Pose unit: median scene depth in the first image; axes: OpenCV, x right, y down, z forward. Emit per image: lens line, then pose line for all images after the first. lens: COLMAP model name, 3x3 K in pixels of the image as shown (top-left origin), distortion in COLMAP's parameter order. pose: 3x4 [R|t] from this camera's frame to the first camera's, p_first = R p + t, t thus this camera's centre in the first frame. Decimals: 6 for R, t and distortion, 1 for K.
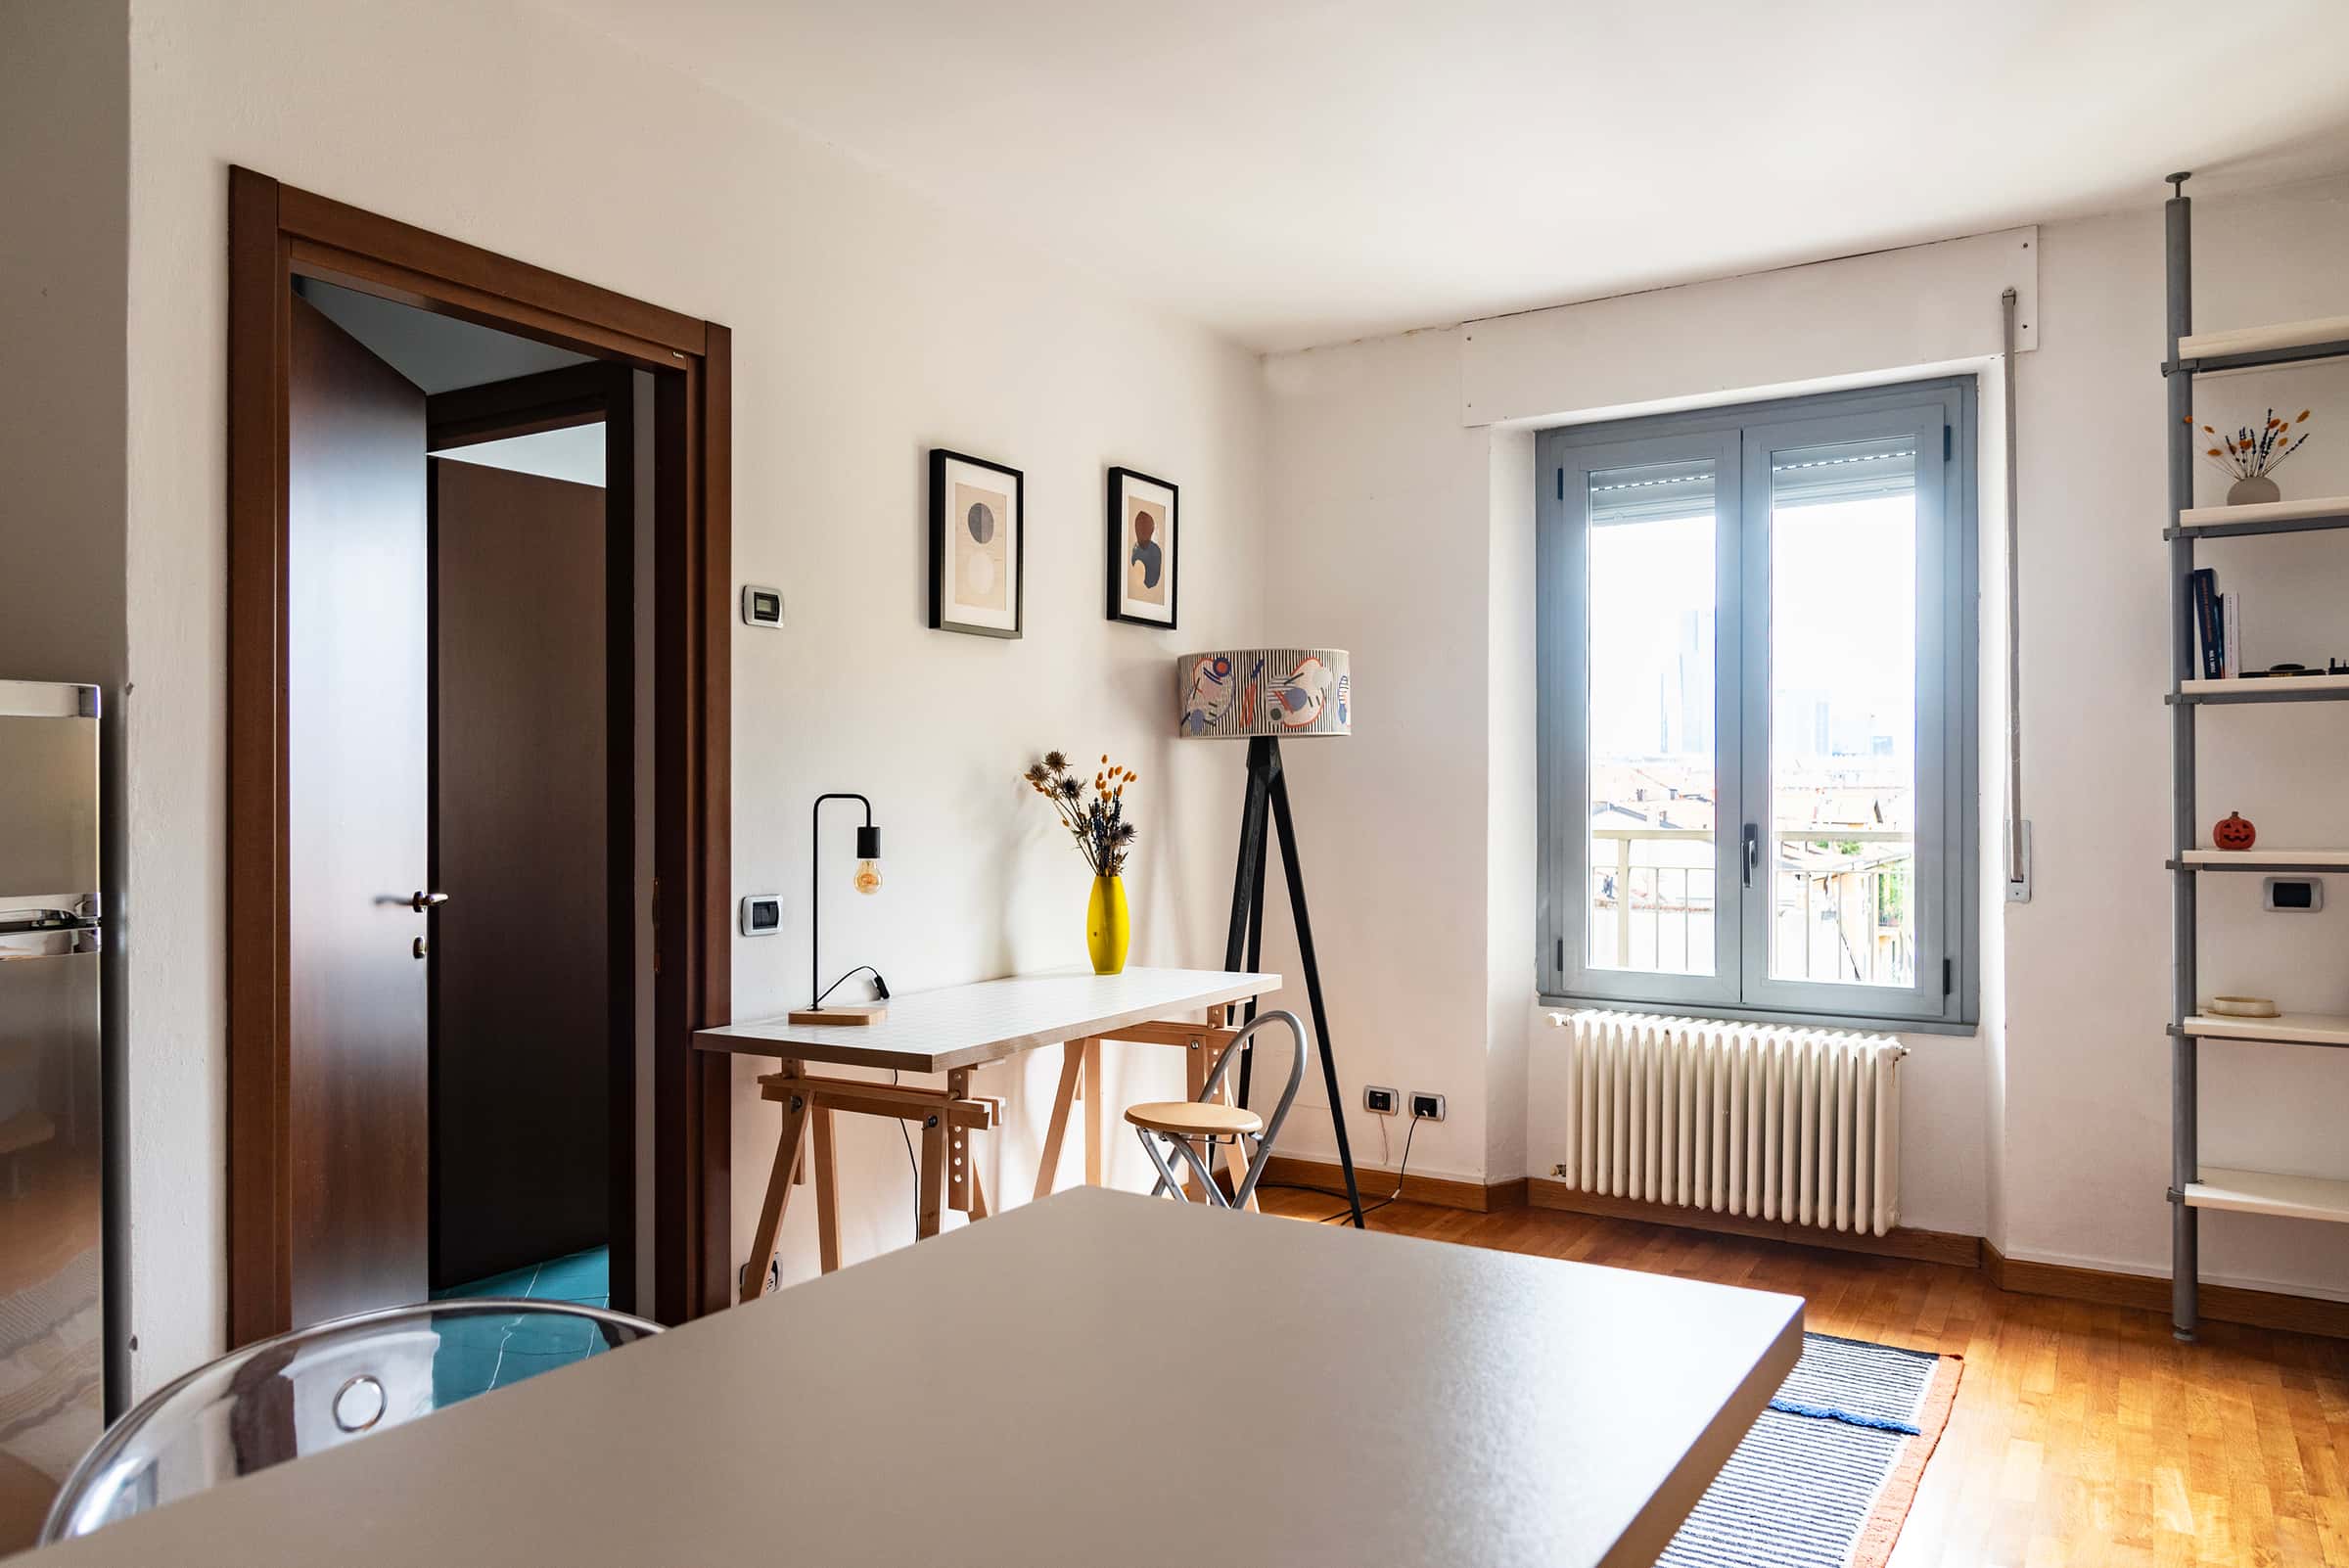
lens RADIAL K [[1611.8, 0, 1166.1], [0, 1611.8, 793.8], [0, 0, 1]] dist [-0.006139, -0.020667]
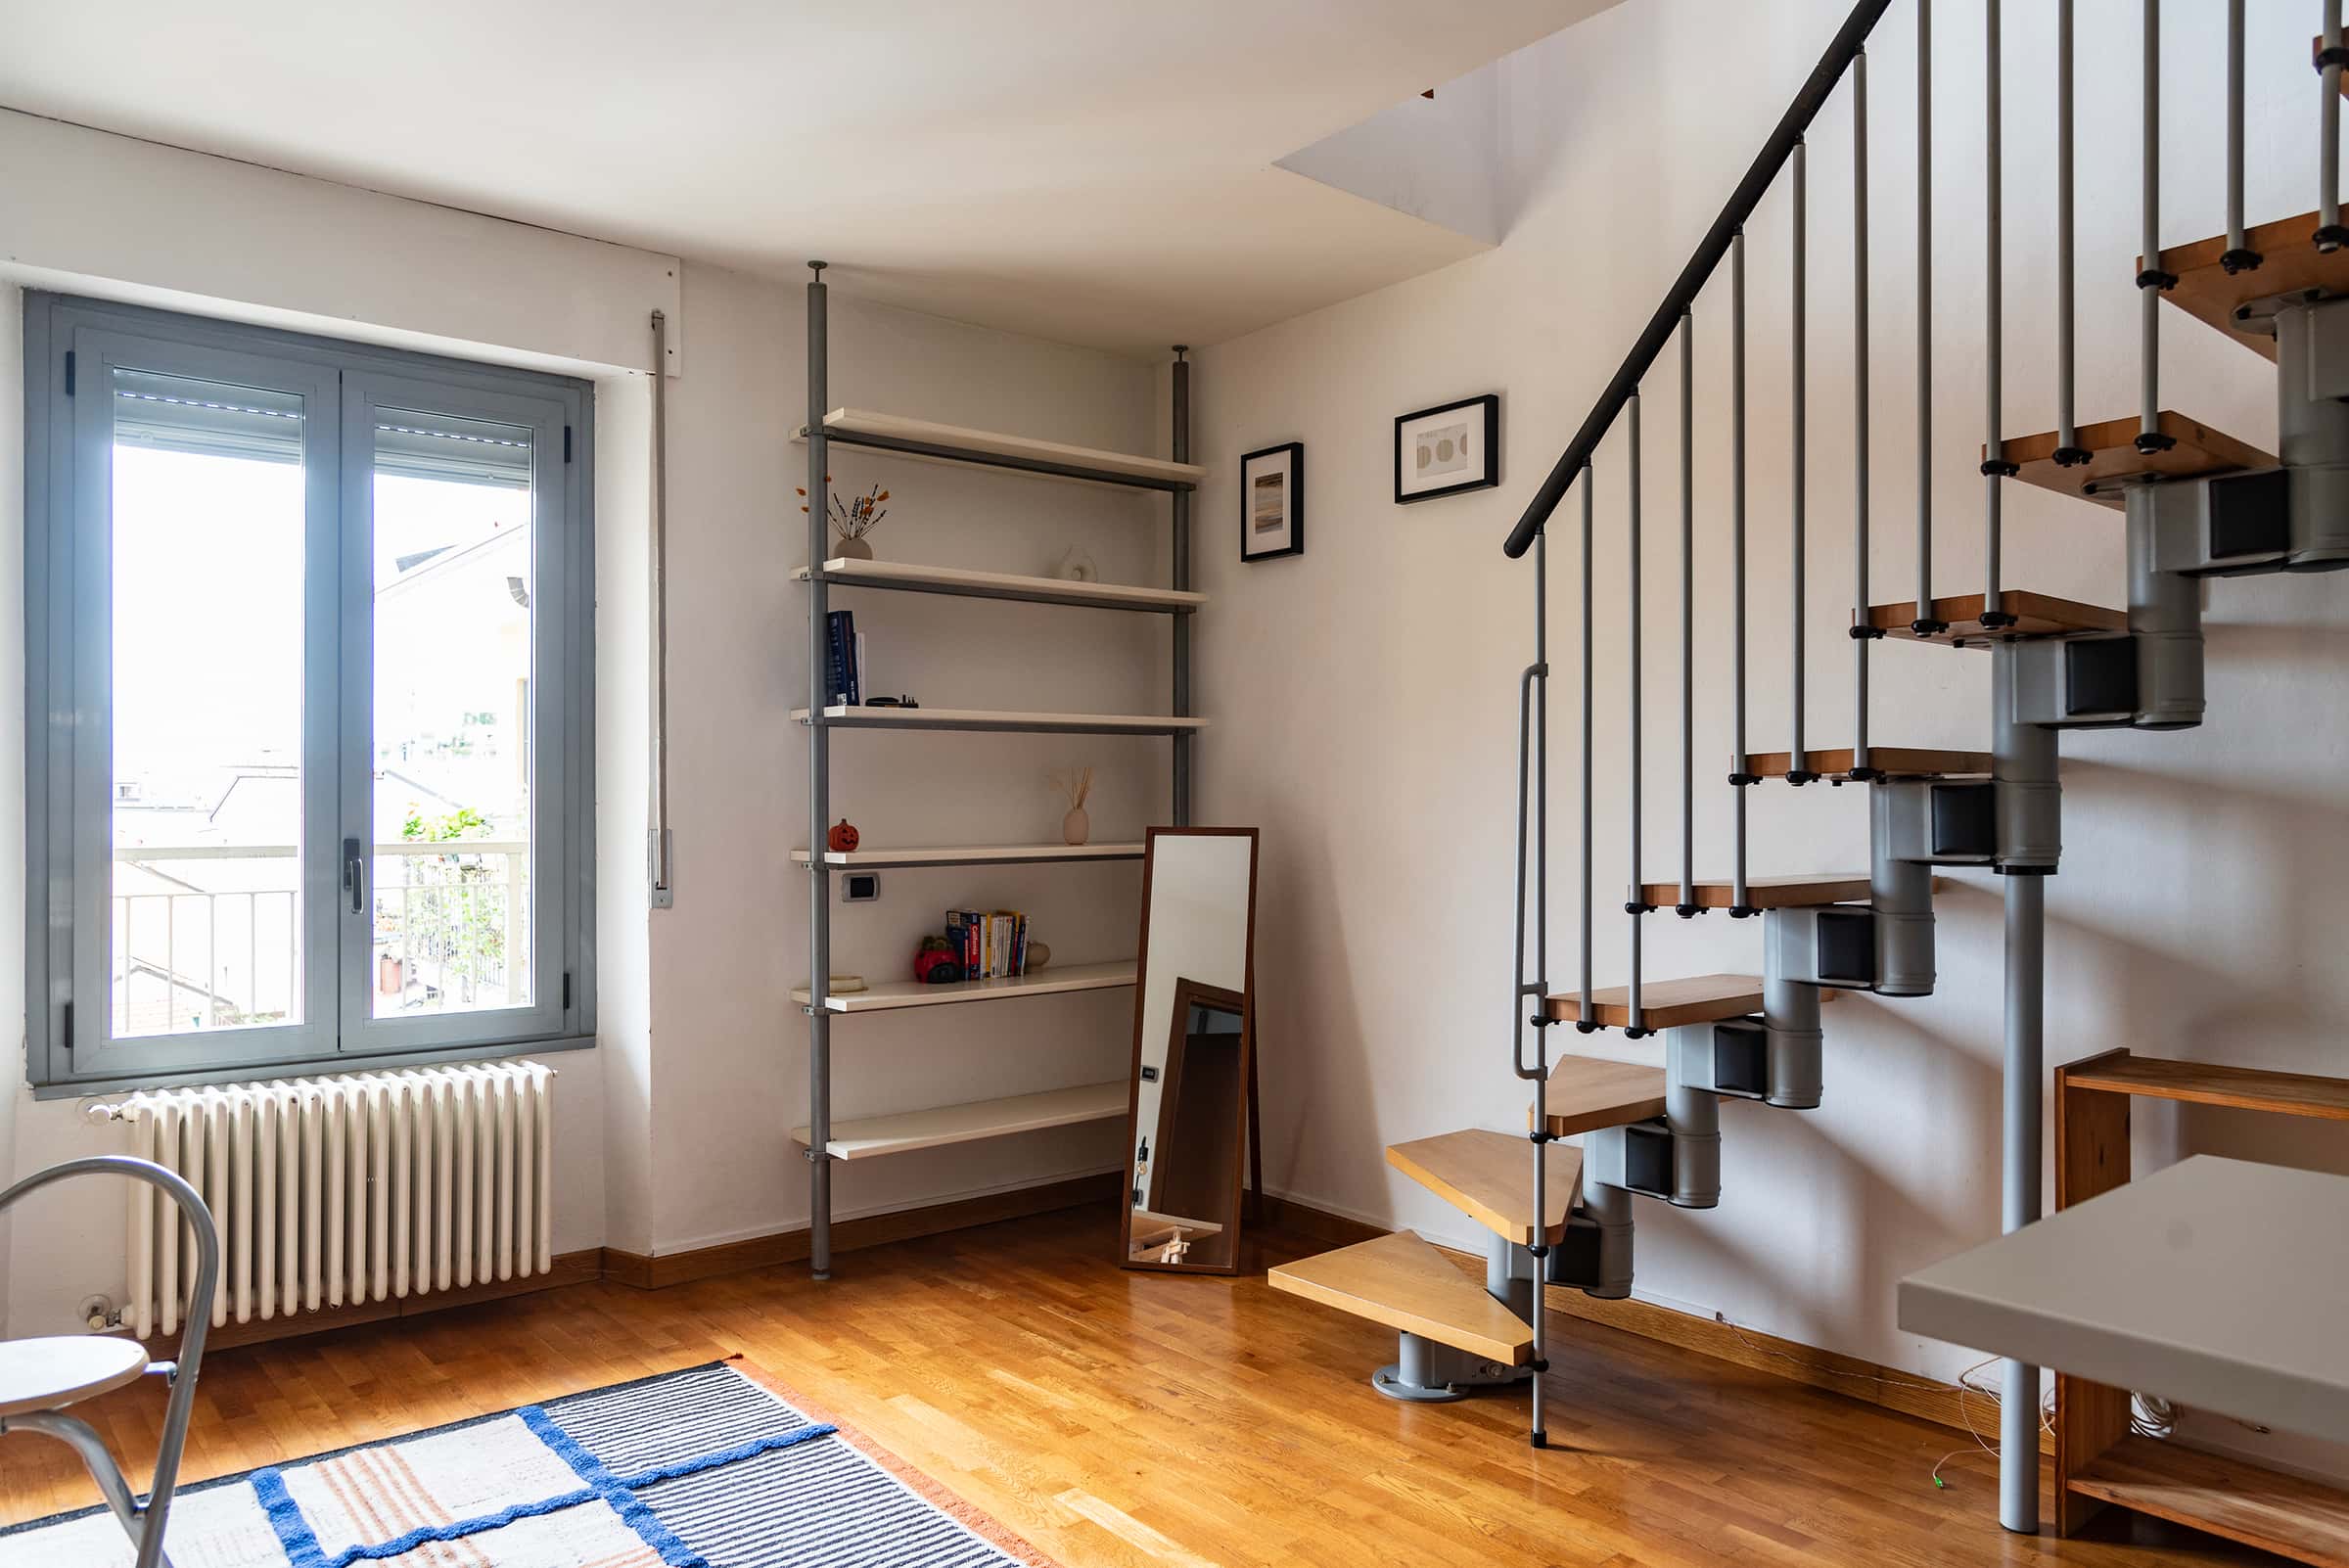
lens RADIAL K [[1549.6, 0, 1181.3], [0, 1549.6, 805.1], [0, 0, 1]] dist [-0.004878, -0.013680]
pose [[0.305796, 0.000009, 0.952097, -0.313107], [-0.002347, 0.999997, 0.000745, -0.000606], [-0.952094, -0.002462, 0.305795, 0.377746]]
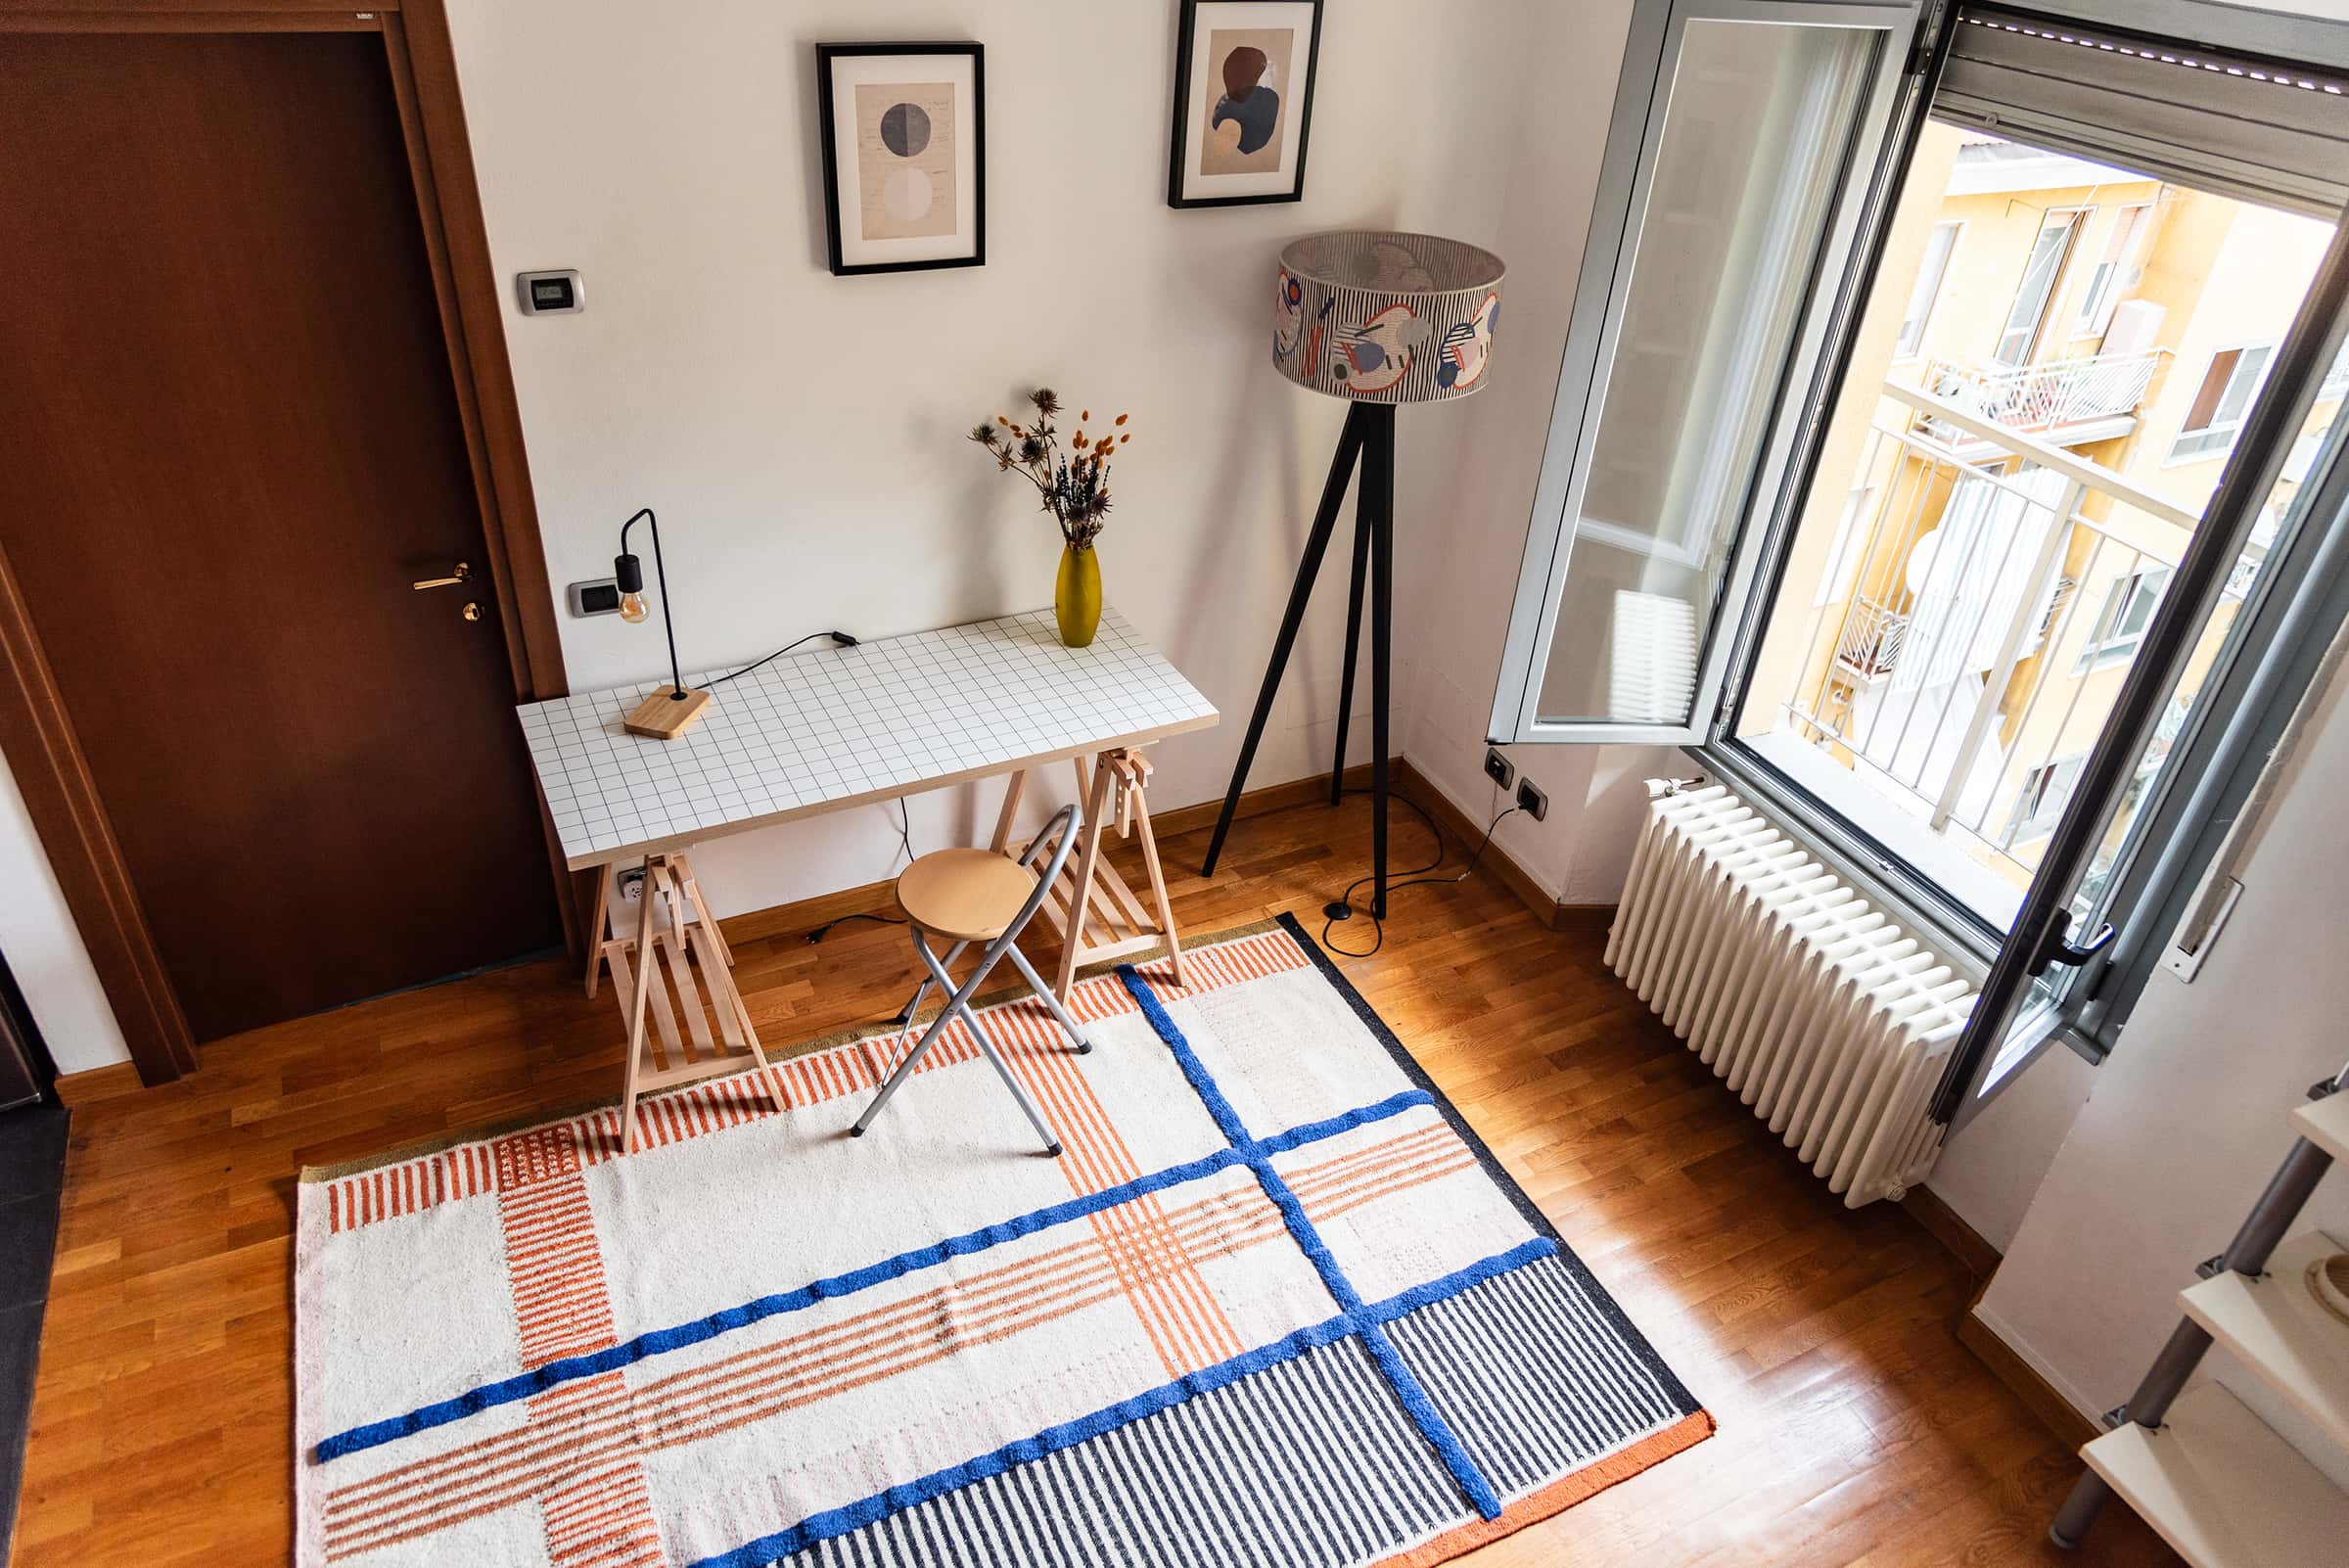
lens RADIAL K [[1564.6, 0, 1177.2], [0, 1564.6, 798.2], [0, 0, 1]] dist [0.011683, -0.000228]
pose [[0.847184, 0.337877, -0.410022, 0.421441], [-0.061193, 0.828651, 0.556410, -0.325901], [0.527764, -0.446291, 0.722696, 0.345197]]
